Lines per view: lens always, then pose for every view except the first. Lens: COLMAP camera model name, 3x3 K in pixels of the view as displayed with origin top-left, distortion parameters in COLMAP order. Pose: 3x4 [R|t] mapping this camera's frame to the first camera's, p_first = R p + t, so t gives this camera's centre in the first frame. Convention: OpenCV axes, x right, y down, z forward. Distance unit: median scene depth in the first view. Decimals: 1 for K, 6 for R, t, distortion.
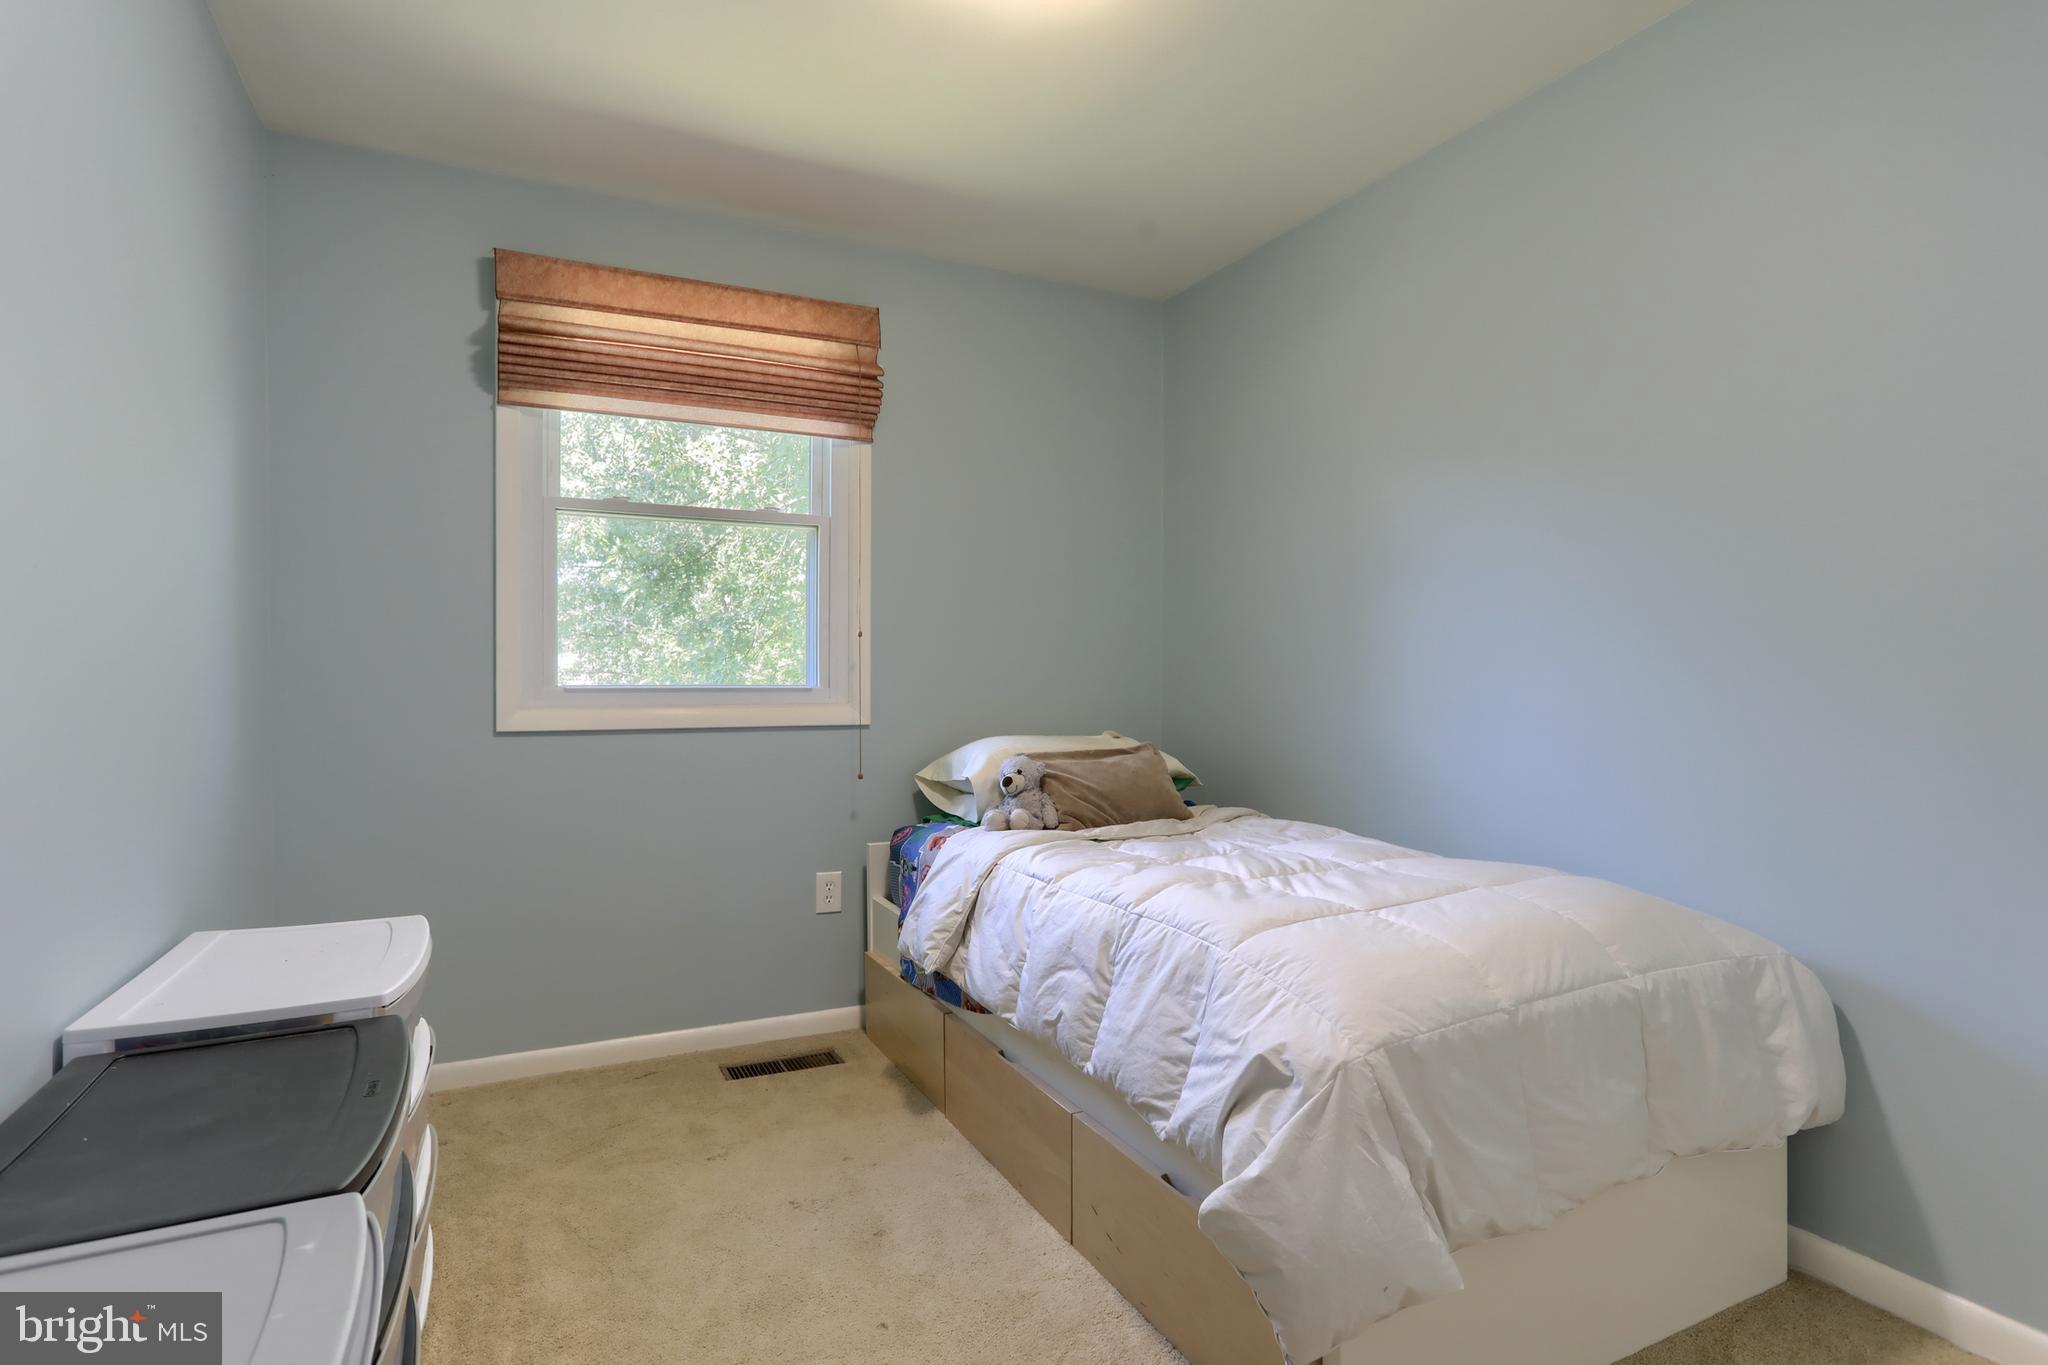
lens RADIAL K [[1019.9, 0, 1020.5], [0, 1019.9, 673.4], [0, 0, 1]] dist [-0.058403, 0.036997]
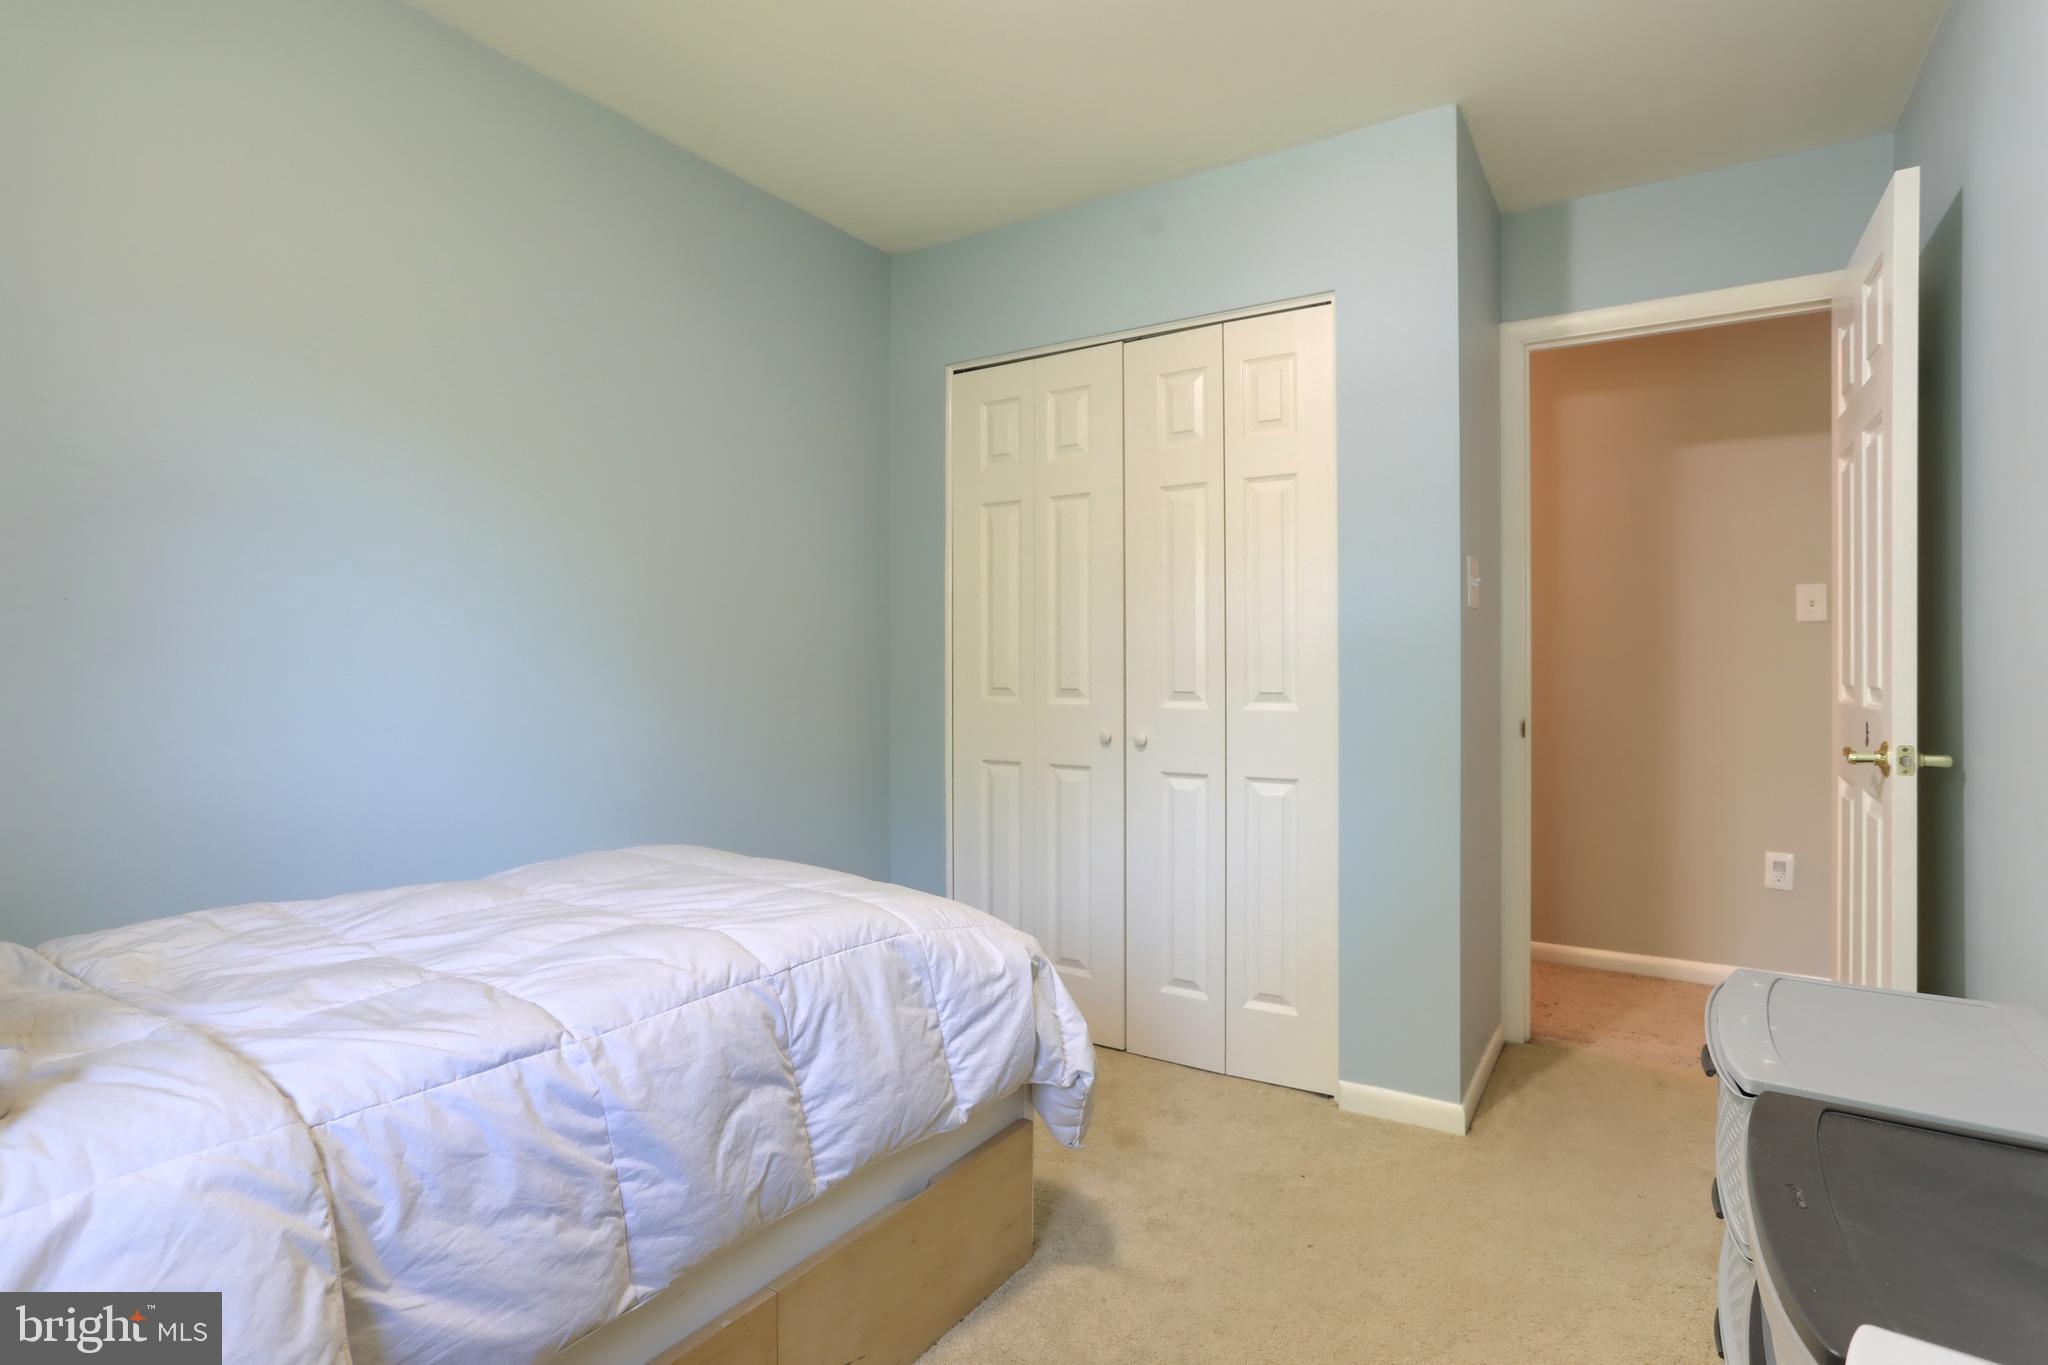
lens RADIAL K [[1019.9, 0, 1020.5], [0, 1019.9, 673.4], [0, 0, 1]] dist [-0.058403, 0.036997]
pose [[-0.506854, 0.005638, 0.862013, -0.707225], [-0.004661, 0.999946, -0.009281, 0.017655], [-0.862019, -0.008722, -0.506801, 1.354774]]
